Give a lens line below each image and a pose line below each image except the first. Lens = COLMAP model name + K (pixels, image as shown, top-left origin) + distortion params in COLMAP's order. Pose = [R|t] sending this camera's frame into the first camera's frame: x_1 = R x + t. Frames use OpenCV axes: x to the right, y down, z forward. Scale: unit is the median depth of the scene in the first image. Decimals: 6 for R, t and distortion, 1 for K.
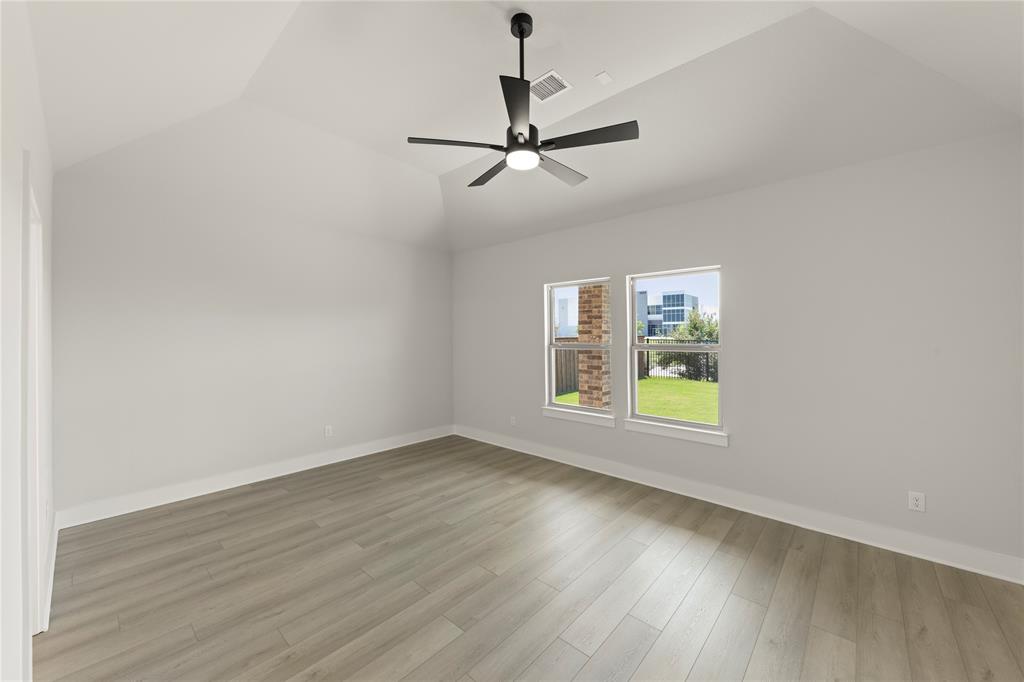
lens RADIAL K [[386.1, 0, 512.0], [0, 386.1, 341.0], [0, 0, 1]] dist [-0.000102, -0.000017]
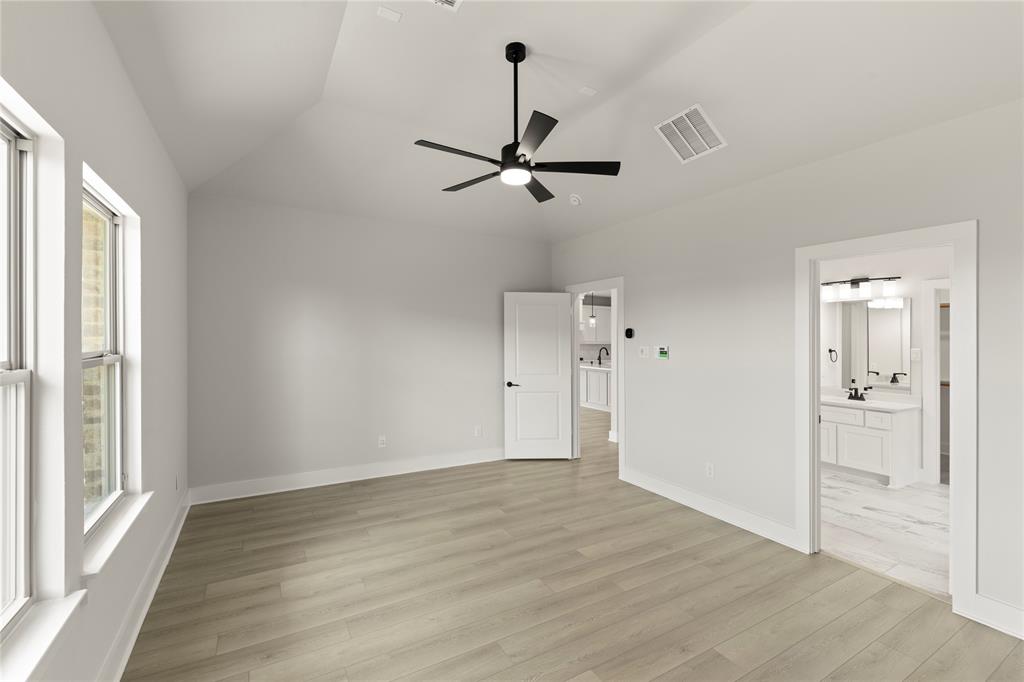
lens RADIAL K [[425.7, 0, 518.8], [0, 425.7, 340.5], [0, 0, 1]] dist [0.002066, 0.000013]
pose [[-0.957702, -0.005066, 0.287718, -0.292973], [-0.001391, 0.999915, 0.012978, -0.022324], [-0.287759, 0.012029, -0.957627, 2.000785]]
